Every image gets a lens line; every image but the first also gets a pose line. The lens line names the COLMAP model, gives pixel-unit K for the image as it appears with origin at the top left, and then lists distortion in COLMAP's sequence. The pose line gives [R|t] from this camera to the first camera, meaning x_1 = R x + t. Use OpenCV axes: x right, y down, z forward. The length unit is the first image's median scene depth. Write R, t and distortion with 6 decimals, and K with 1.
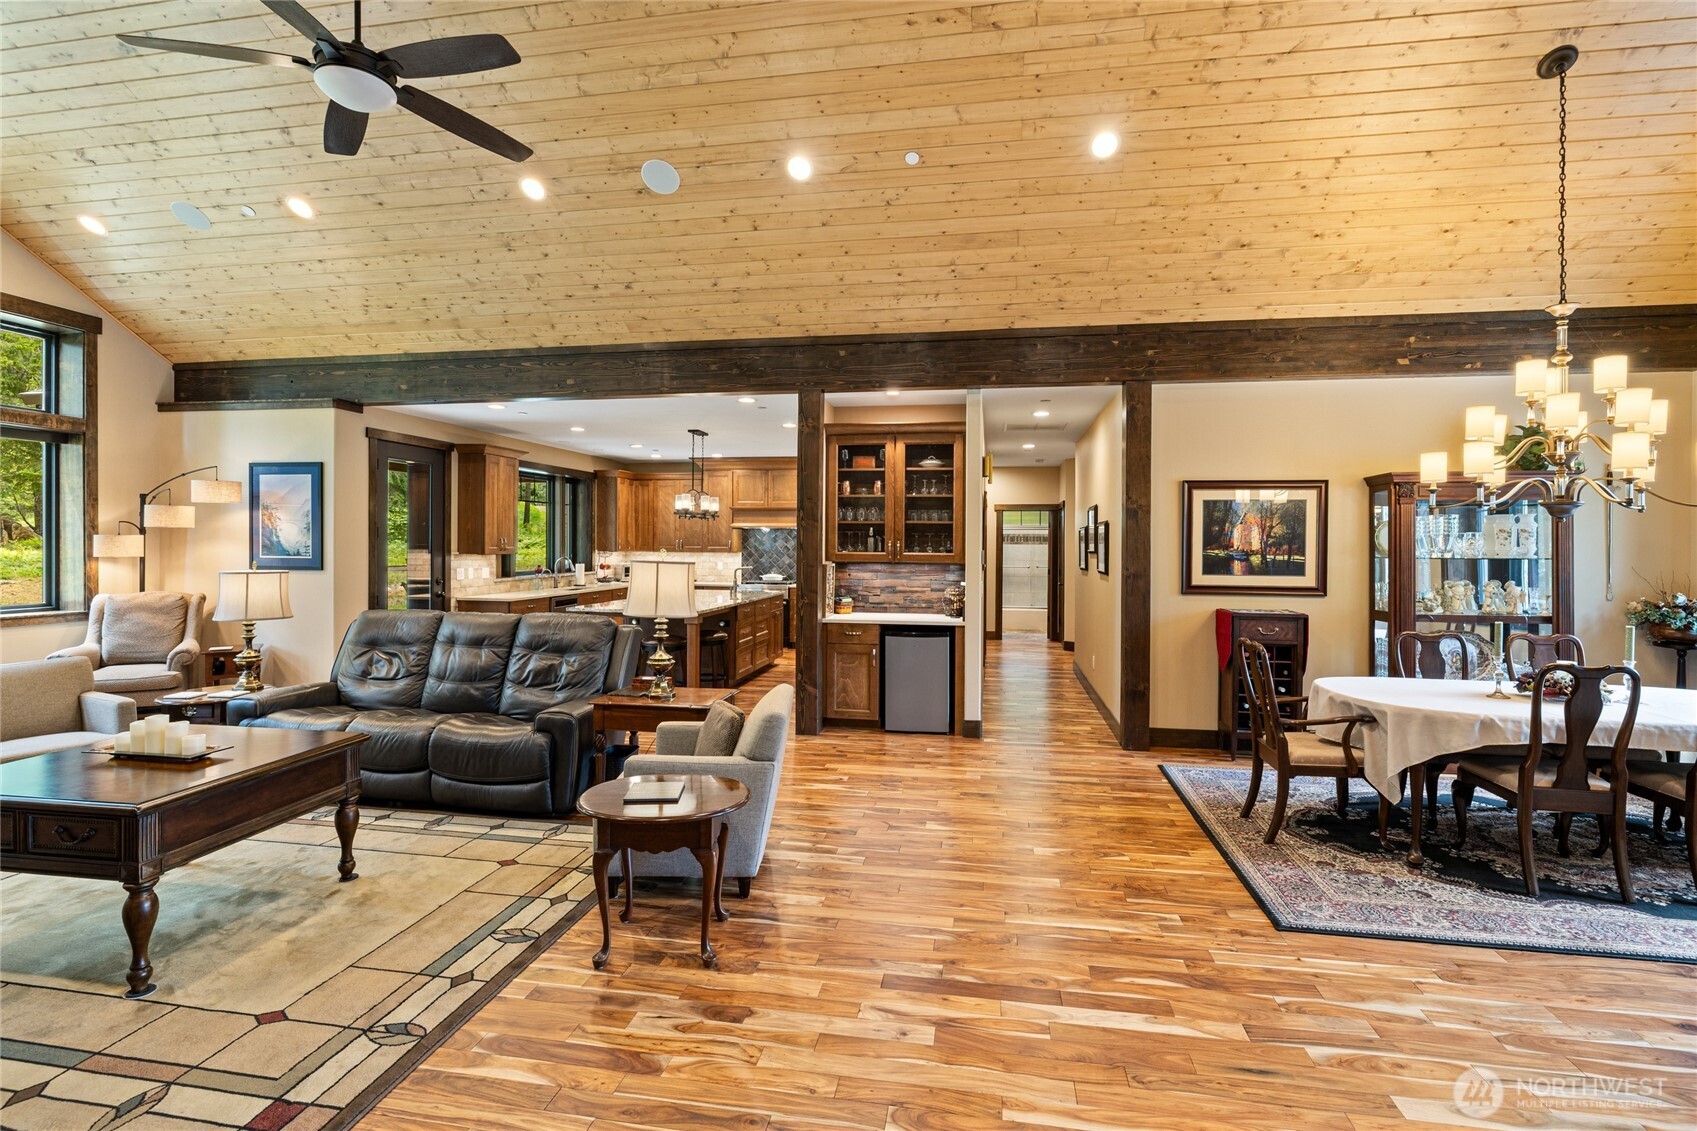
lens RADIAL K [[787.6, 0, 858.1], [0, 787.6, 546.4], [0, 0, 1]] dist [-0.008963, 0.000832]
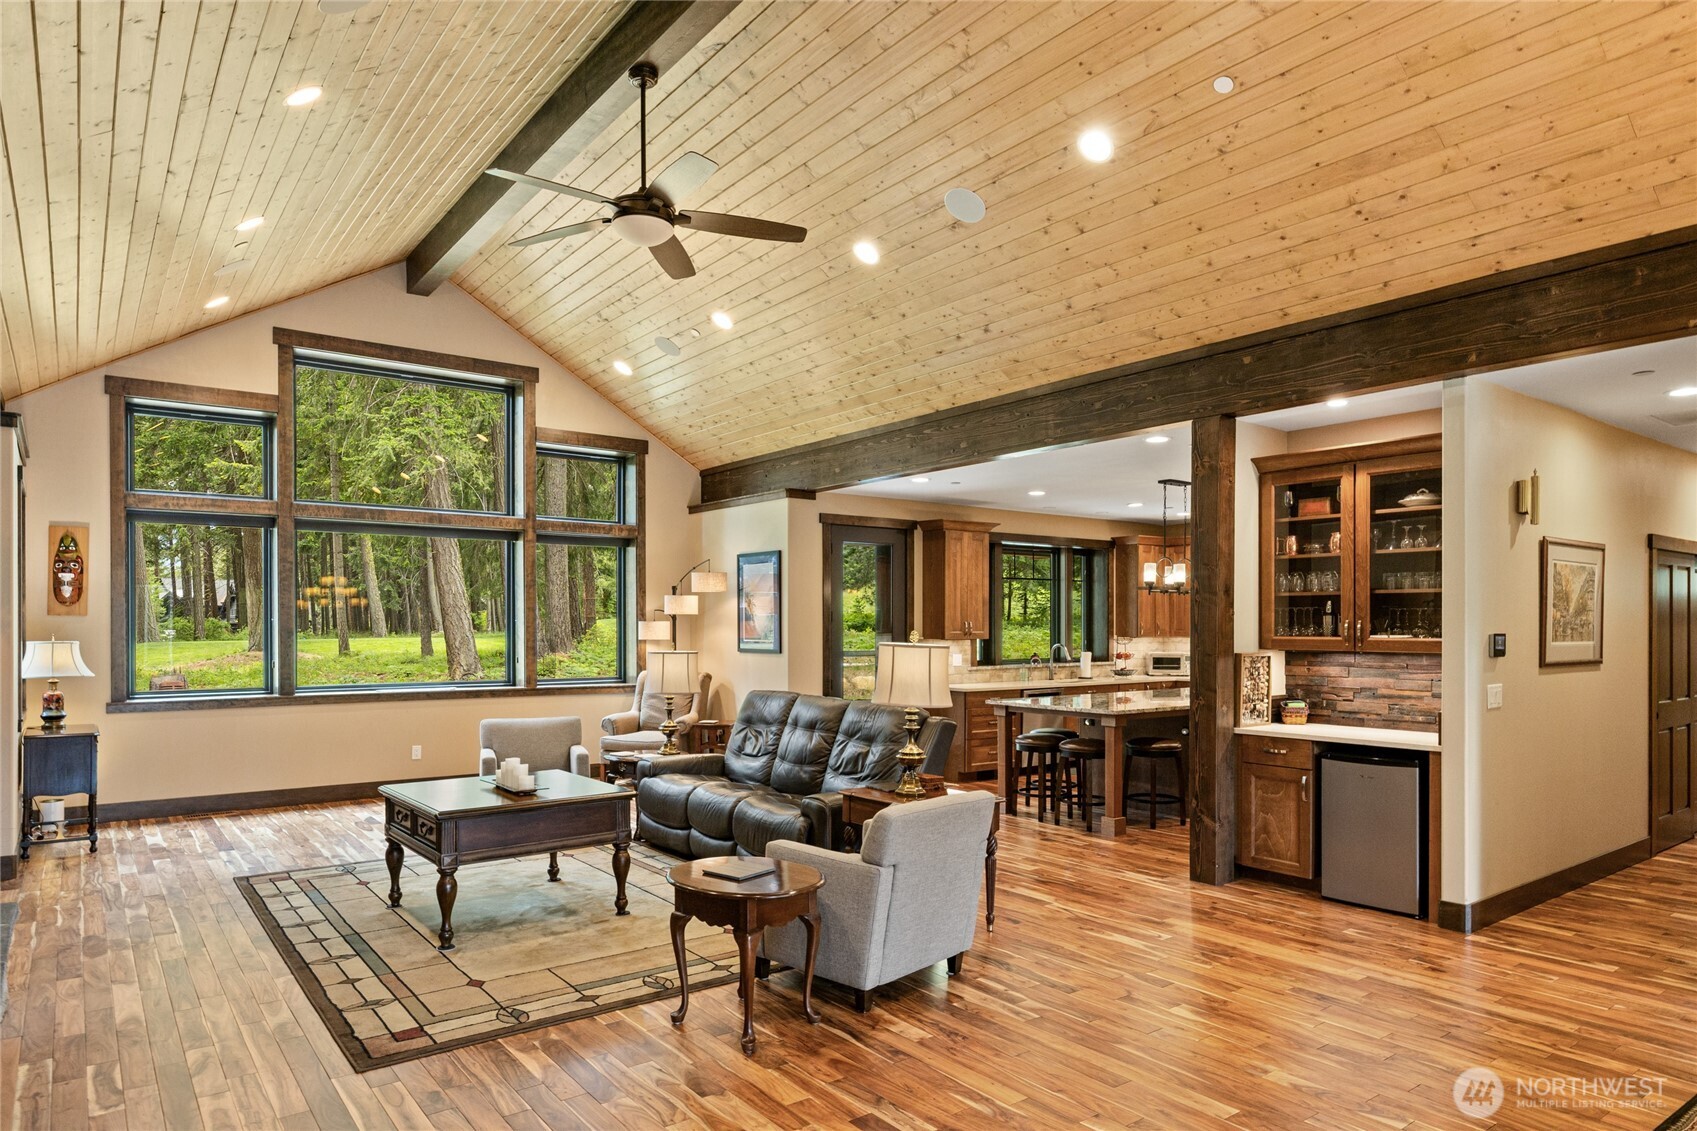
lens RADIAL K [[1028.2, 0, 846.6], [0, 1028.2, 631.0], [0, 0, 1]] dist [-0.006392, 0.002070]
pose [[0.727622, -0.002270, -0.685975, 0.346236], [0.000790, 0.999997, -0.002472, 0.004338], [0.685978, 0.001257, 0.727621, 0.063932]]
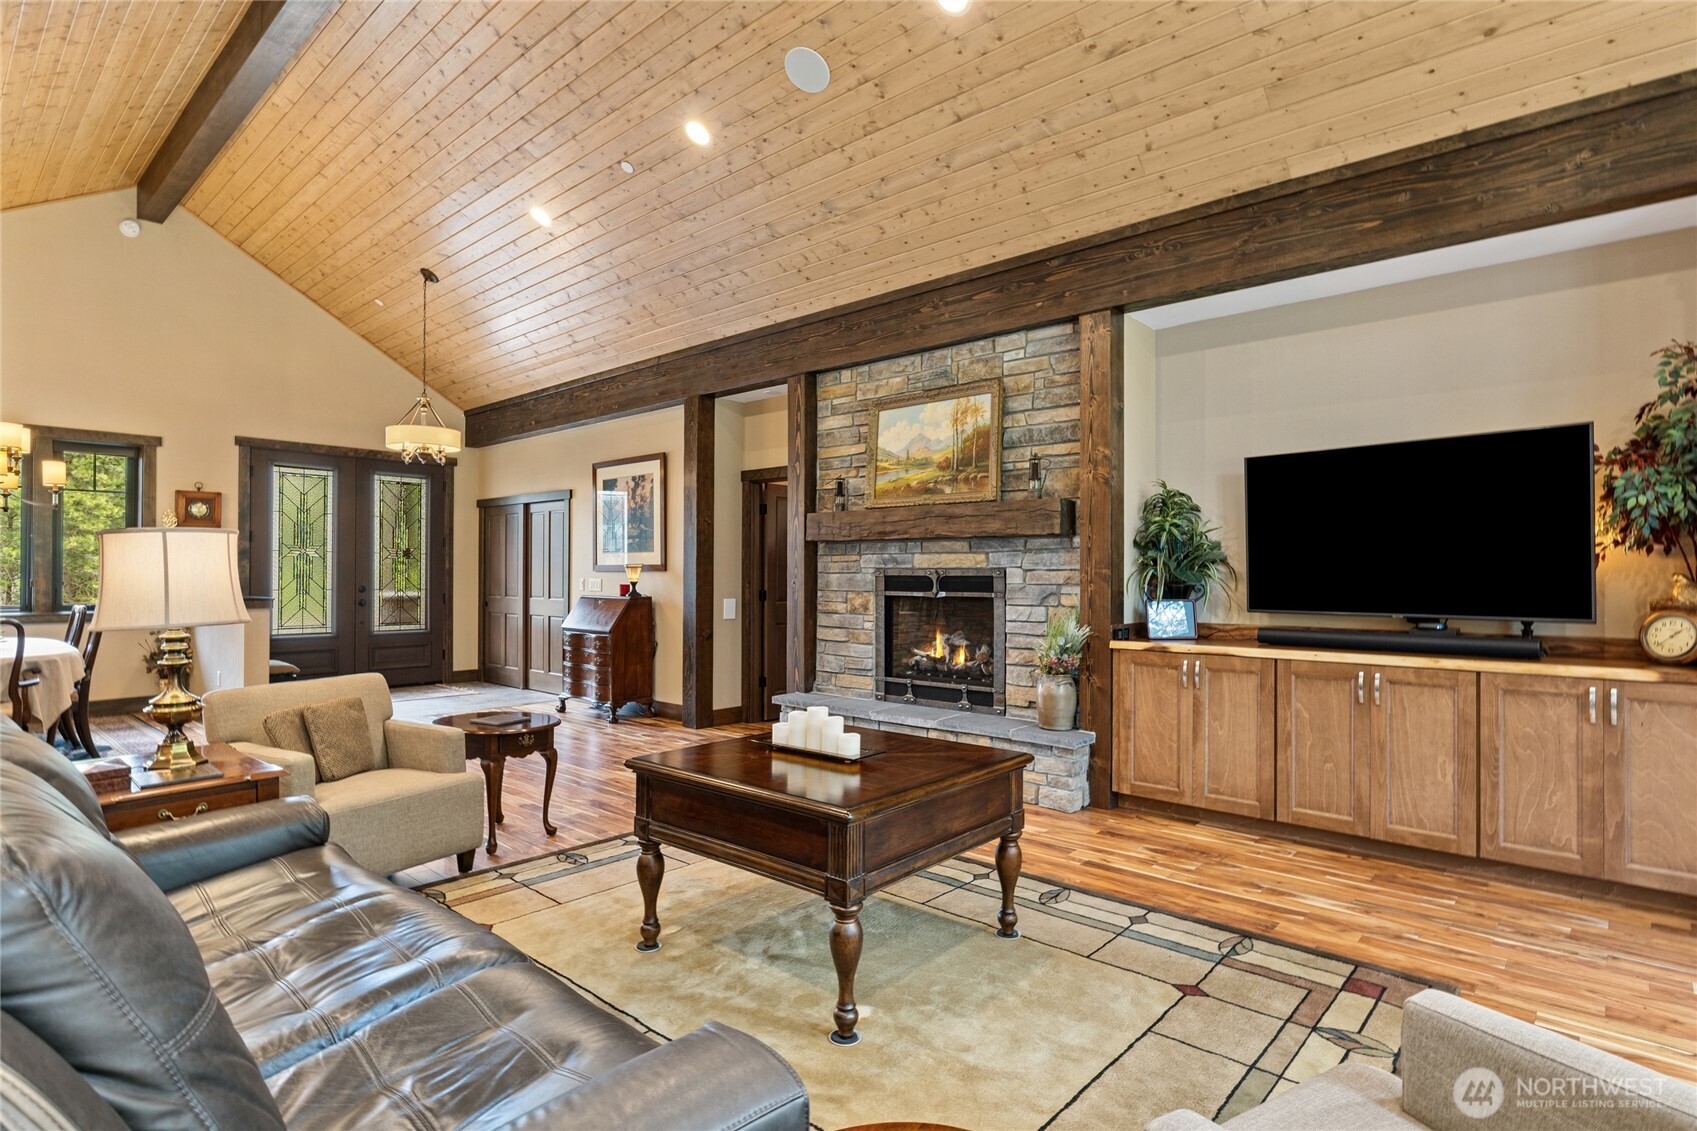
lens RADIAL K [[861.8, 0, 848.5], [0, 861.8, 565.5], [0, 0, 1]] dist [-0.002515, -0.000484]
pose [[-0.846130, -0.003516, 0.532966, -0.682884], [-0.005252, 0.999985, -0.001742, 0.028278], [-0.532951, -0.004273, -0.846135, 0.871465]]
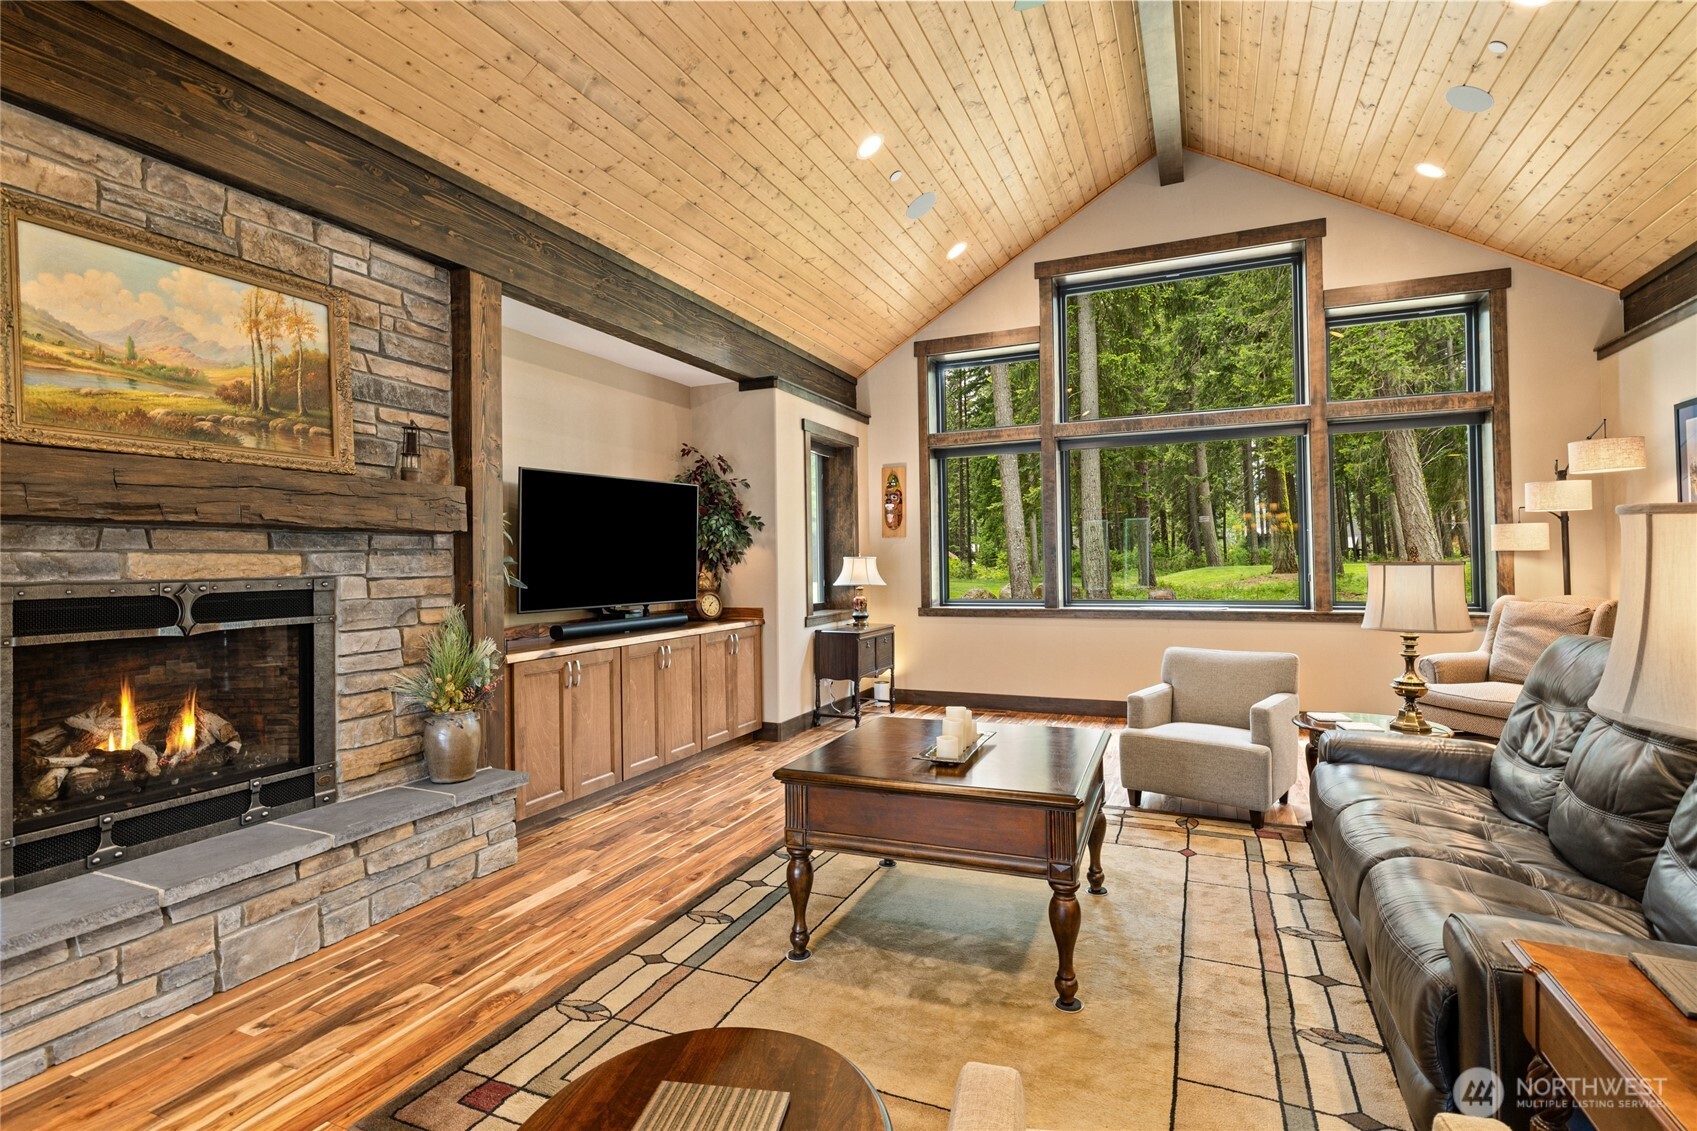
lens RADIAL K [[806.1, 0, 853.8], [0, 806.1, 550.0], [0, 0, 1]] dist [-0.003180, -0.000184]
pose [[-0.243271, -0.016796, -0.969813, 0.039896], [0.007850, 0.999783, -0.019284, 0.024044], [0.969927, -0.012304, -0.243086, 0.538371]]
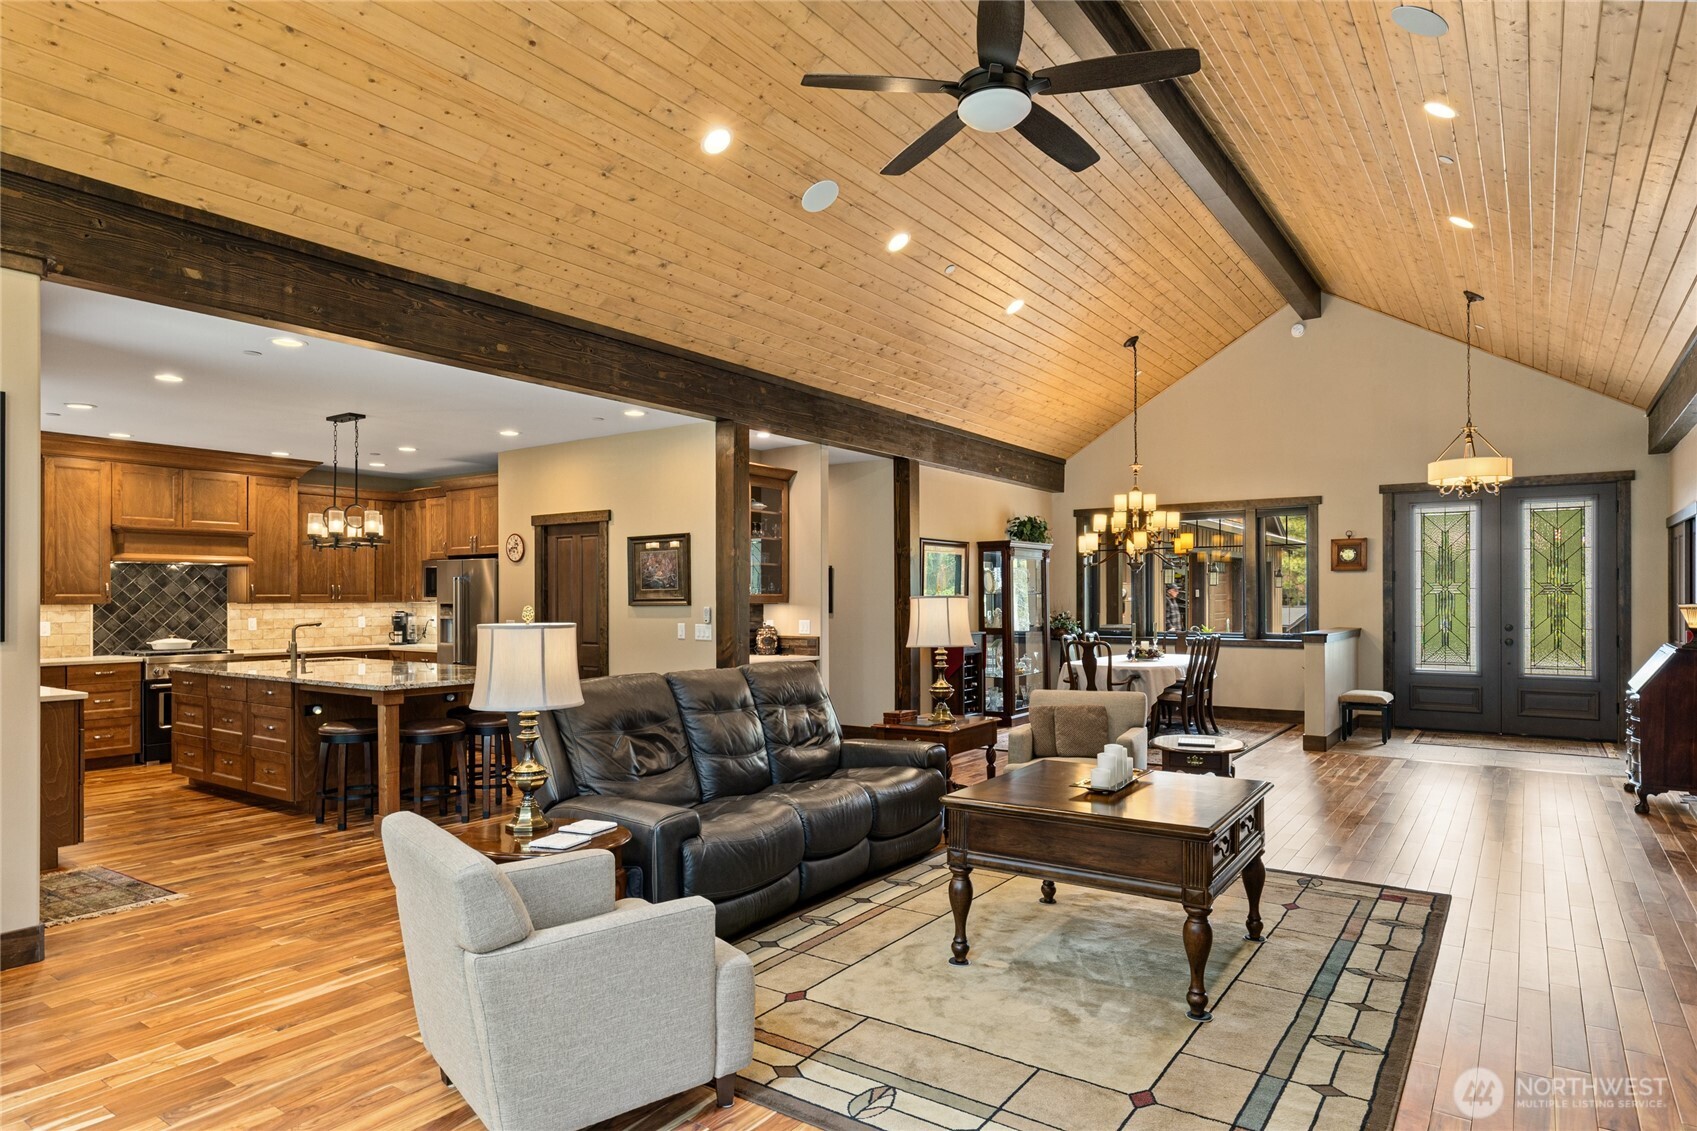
lens RADIAL K [[970.4, 0, 855.2], [0, 970.4, 596.6], [0, 0, 1]] dist [0.002266, 0.000219]
pose [[0.427728, -0.005303, 0.903892, -1.035123], [0.008241, 0.999964, 0.001967, 0.009815], [-0.903870, 0.006608, 0.427757, 0.368127]]
